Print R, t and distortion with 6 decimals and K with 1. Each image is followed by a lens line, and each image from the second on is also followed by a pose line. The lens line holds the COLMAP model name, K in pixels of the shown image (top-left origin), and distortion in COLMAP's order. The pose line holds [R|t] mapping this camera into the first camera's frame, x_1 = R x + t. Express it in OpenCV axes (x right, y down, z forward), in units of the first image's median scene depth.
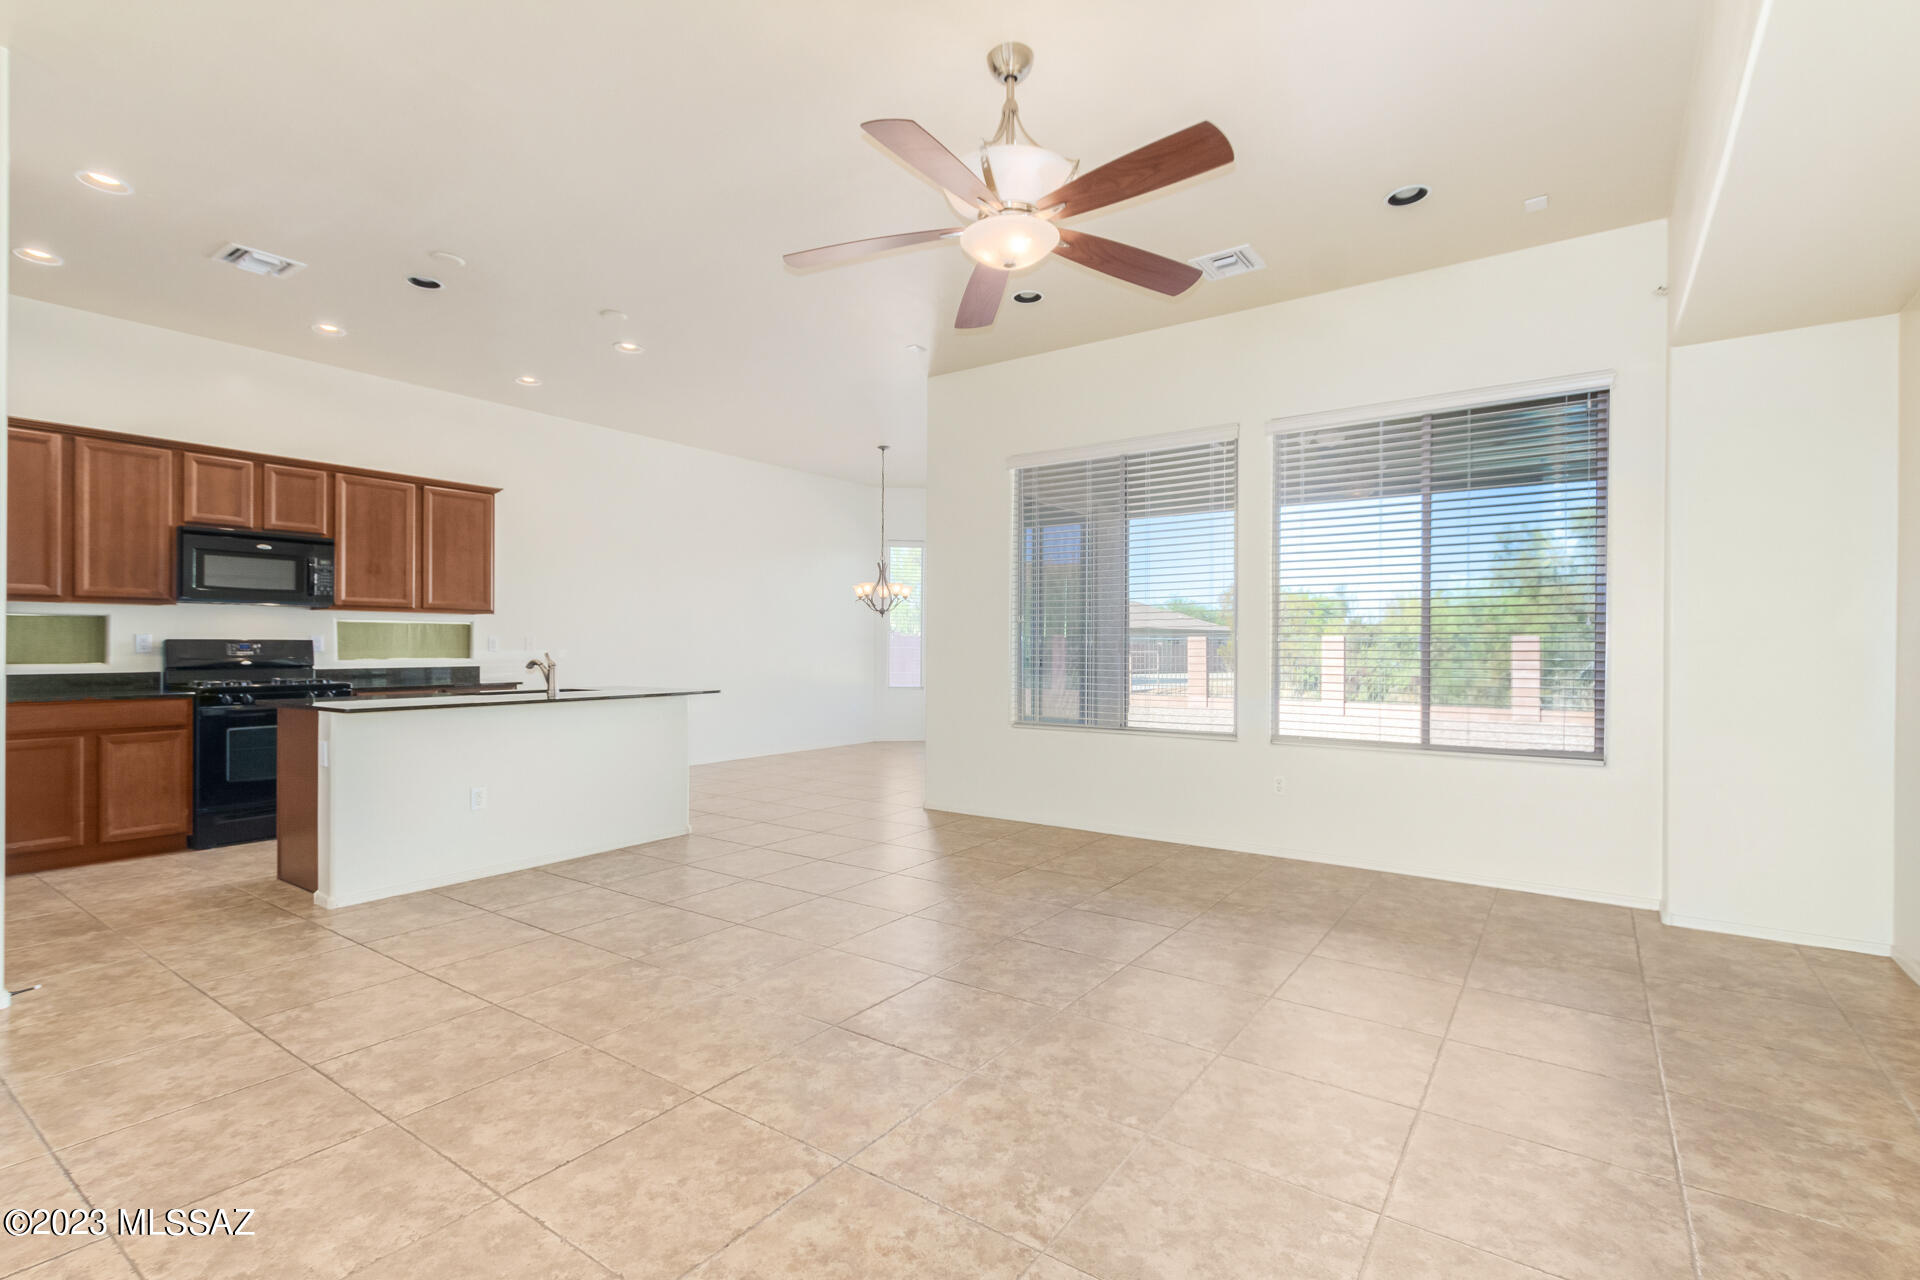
lens RADIAL K [[881.7, 0, 958.3], [0, 881.7, 644.2], [0, 0, 1]] dist [0.003196, -0.001448]
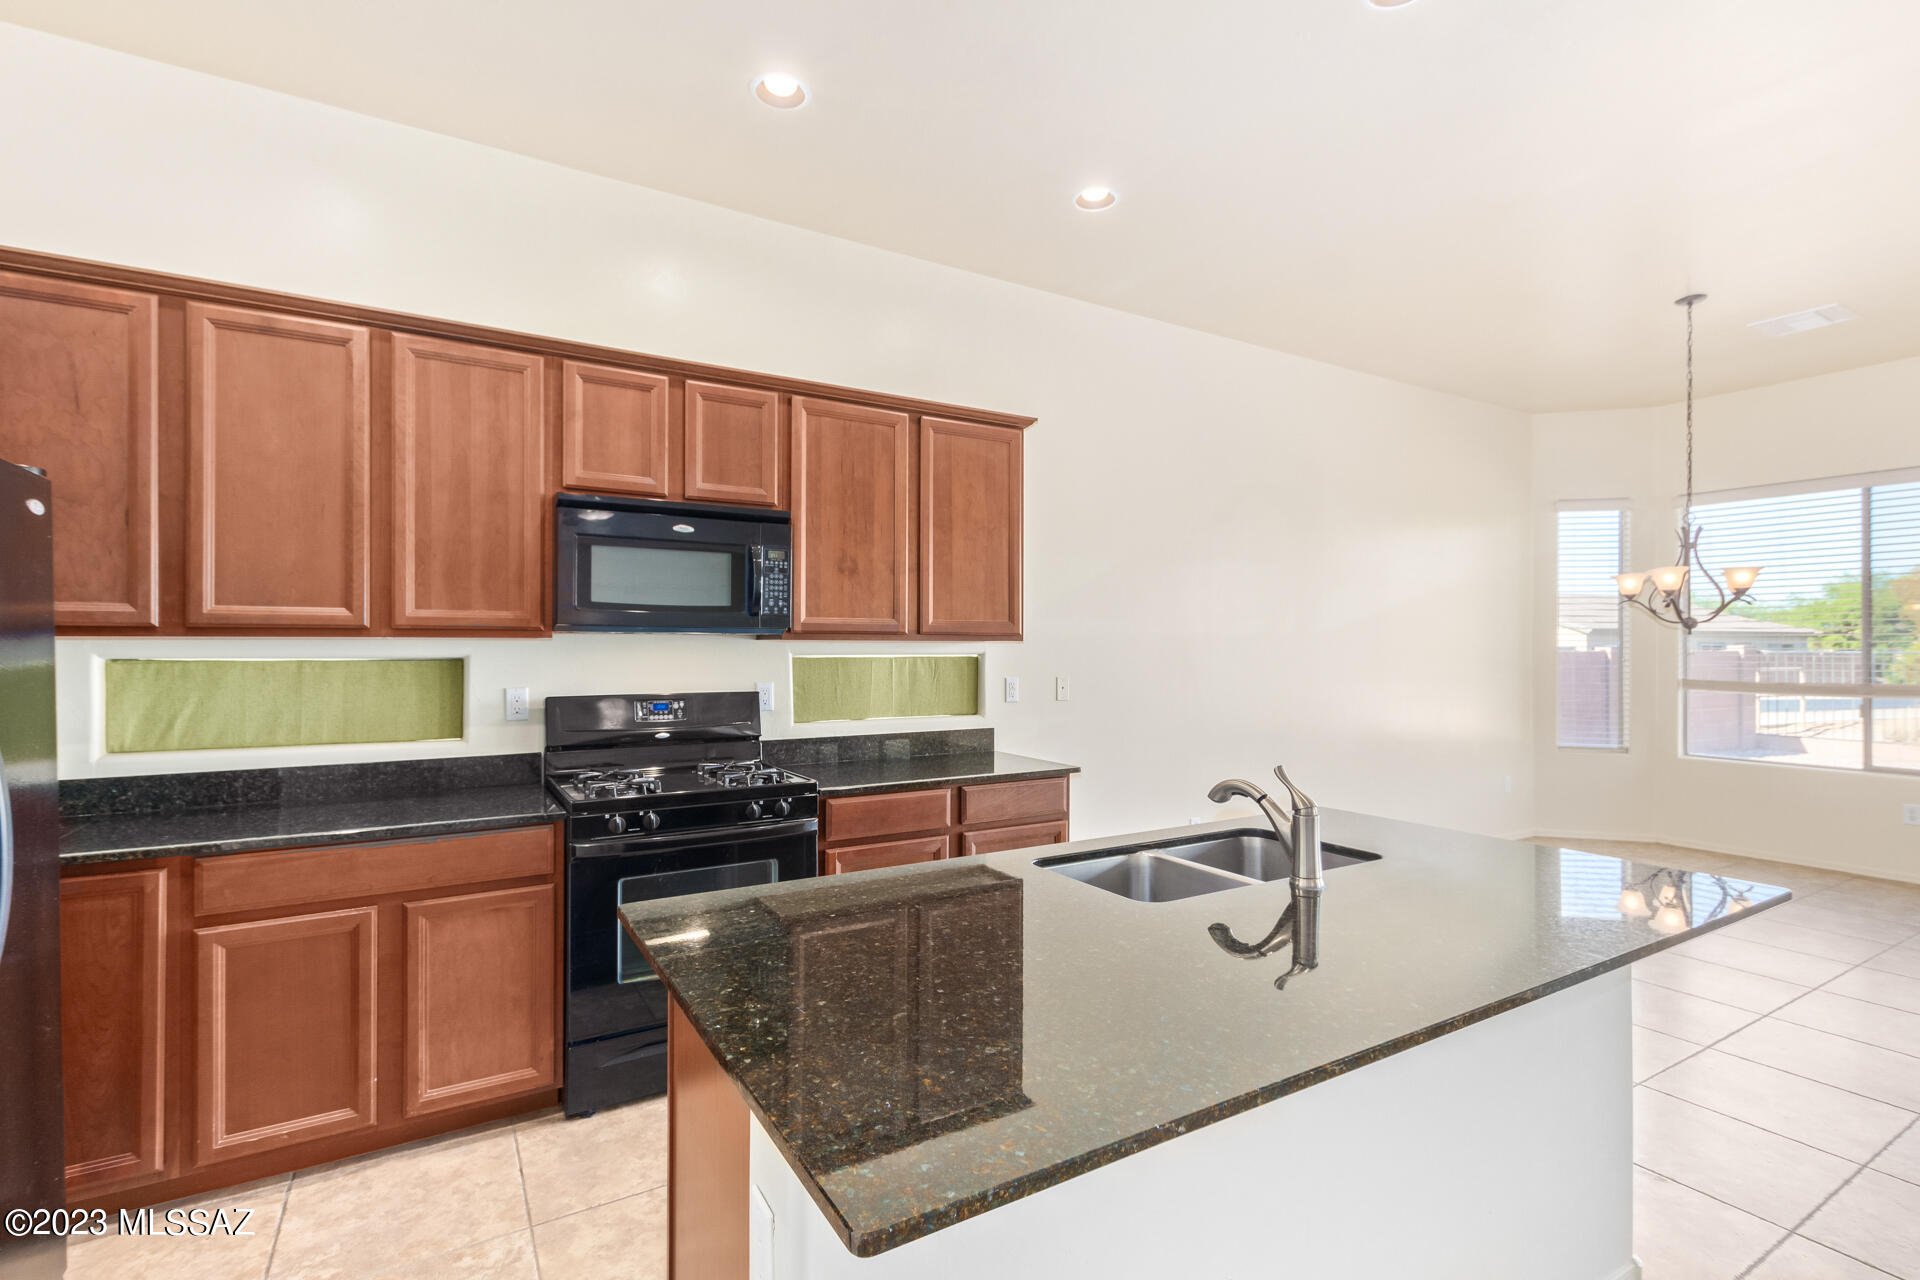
lens RADIAL K [[881.7, 0, 958.3], [0, 881.7, 644.2], [0, 0, 1]] dist [0.003196, -0.001448]
pose [[0.913038, -0.001842, -0.407871, -0.411138], [0.000762, 0.999996, -0.002811, -0.037538], [0.407874, 0.002256, 0.913035, 0.575014]]
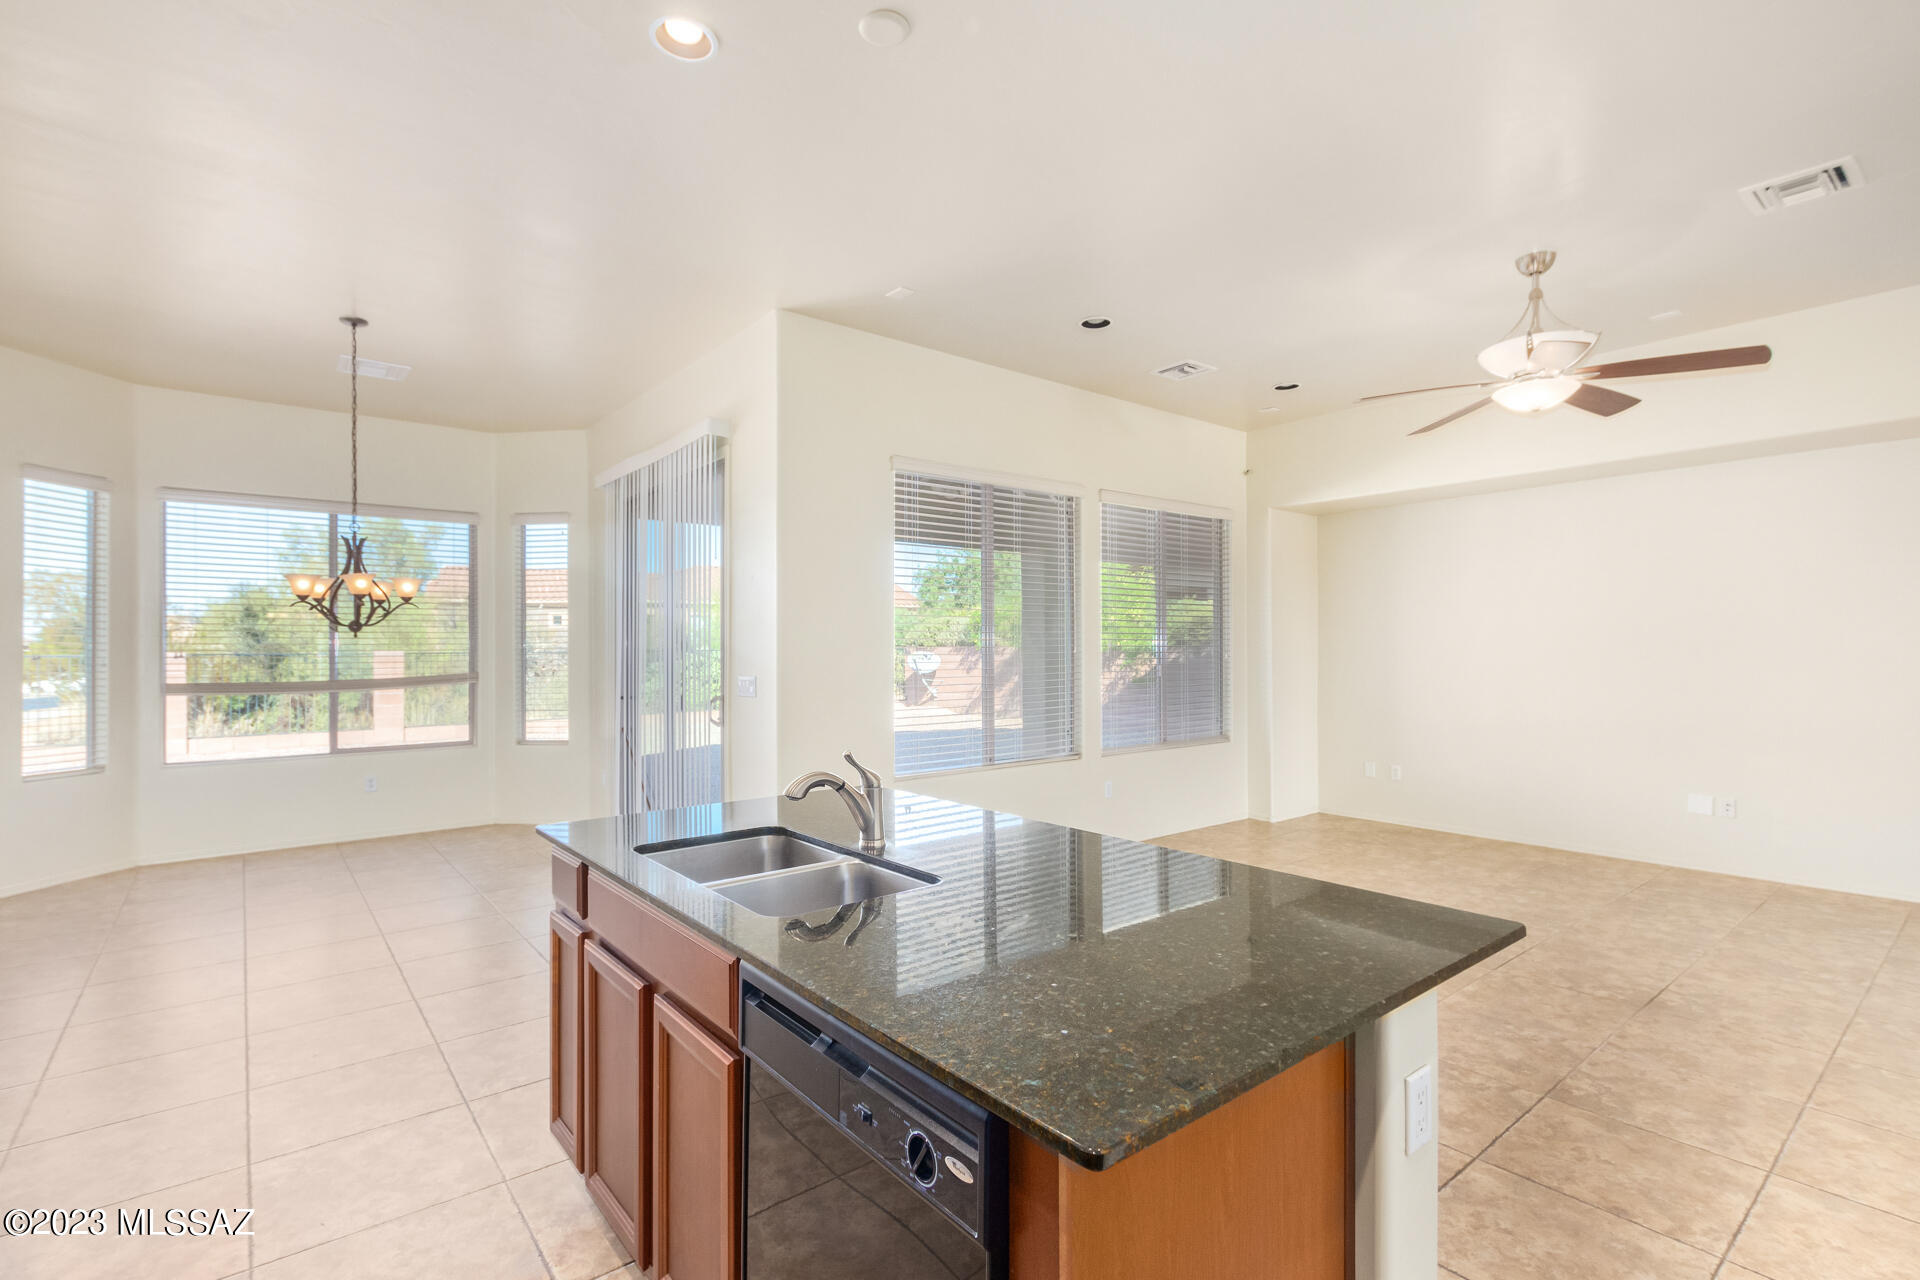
lens RADIAL K [[881.7, 0, 958.3], [0, 881.7, 644.2], [0, 0, 1]] dist [0.003196, -0.001448]
pose [[0.273476, 0.001649, 0.961877, -0.788286], [0.002346, 0.999994, -0.002382, -0.037533], [-0.961876, 0.002908, 0.273470, 0.782802]]
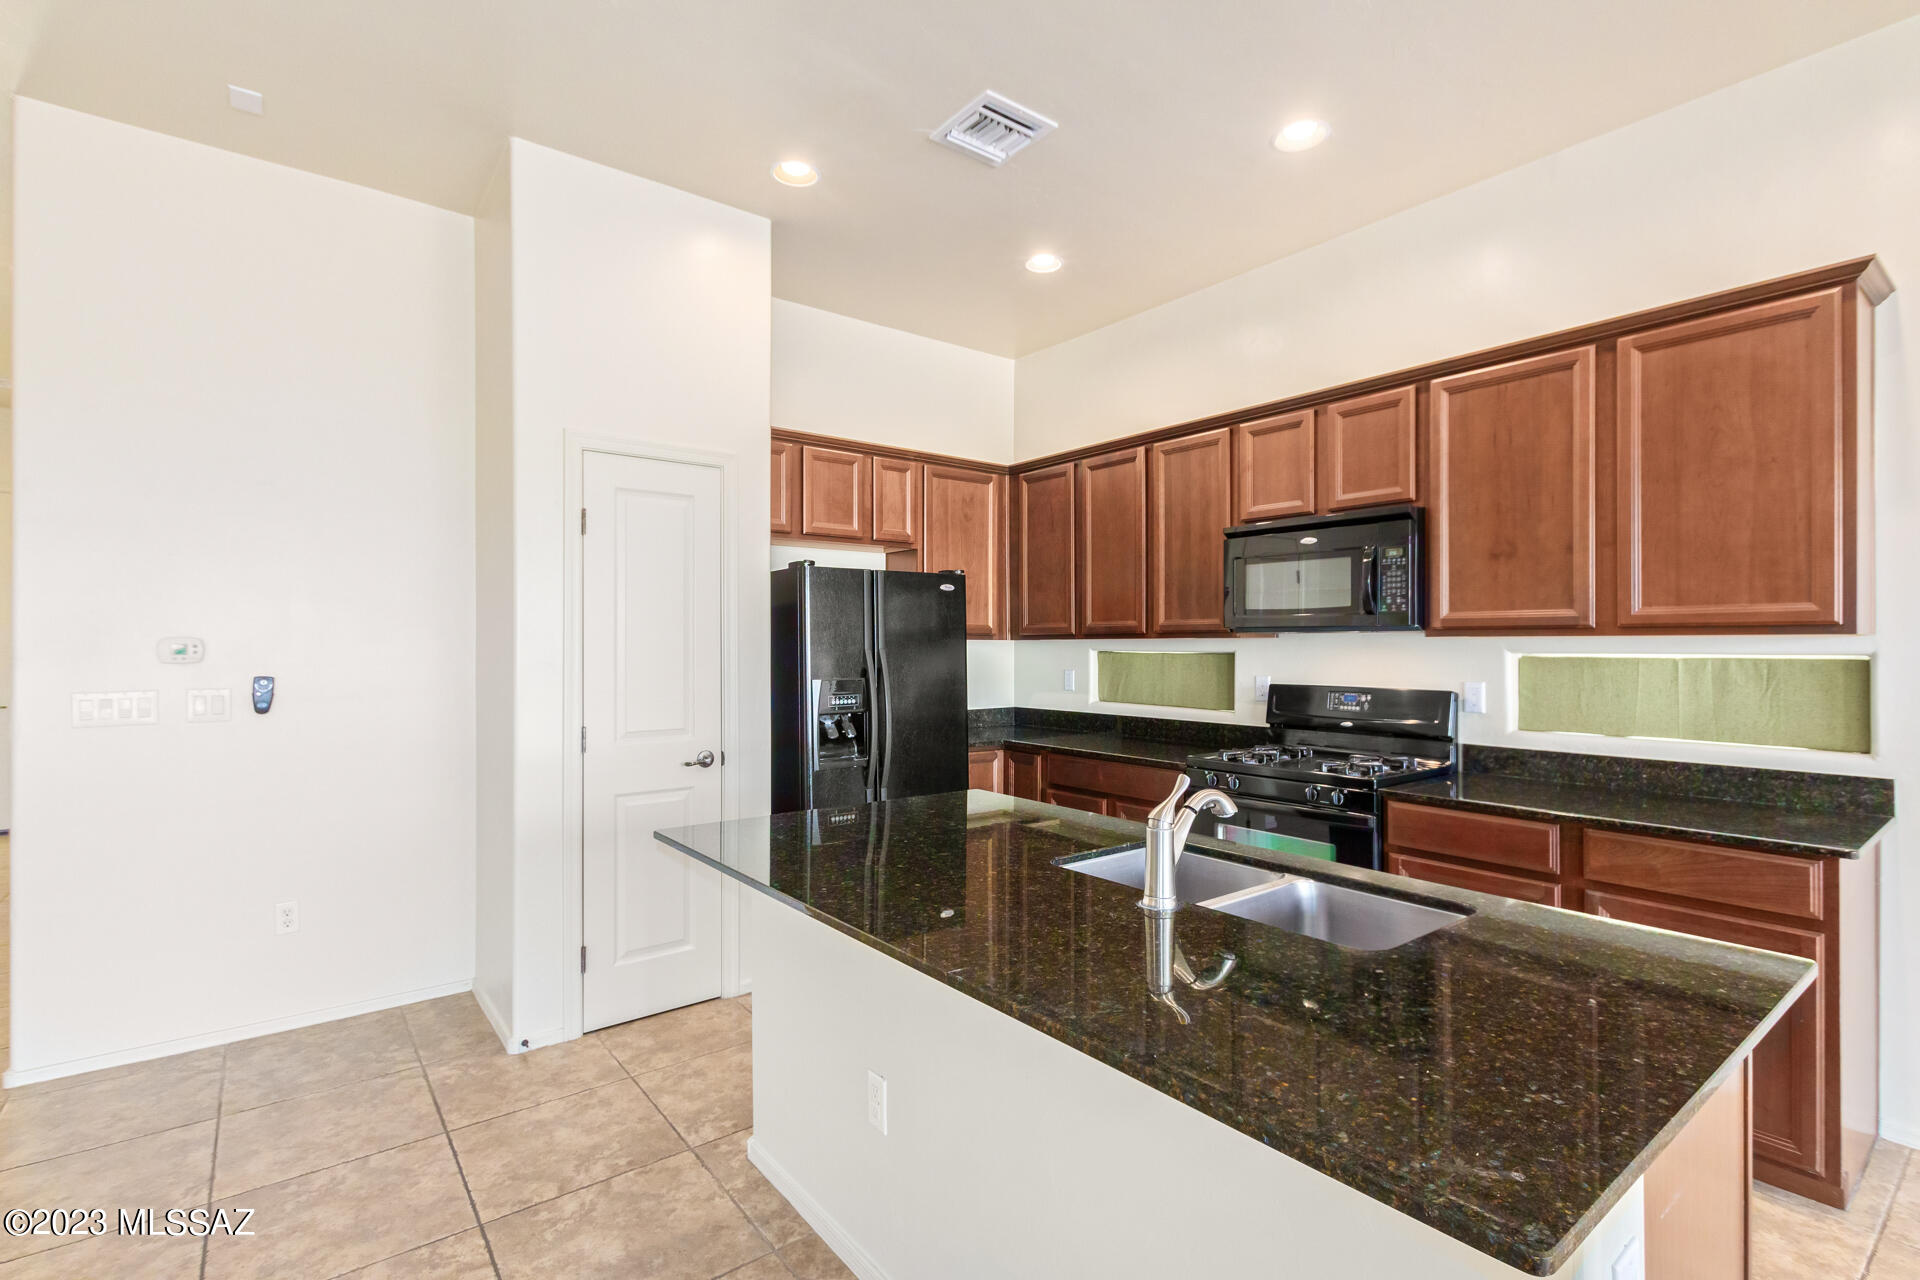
lens RADIAL K [[881.7, 0, 958.3], [0, 881.7, 644.2], [0, 0, 1]] dist [0.003196, -0.001448]
pose [[-0.293139, -0.002038, -0.956068, -0.122379], [0.002114, 0.999994, -0.002780, -0.036523], [0.956067, -0.002836, -0.293133, 0.949820]]
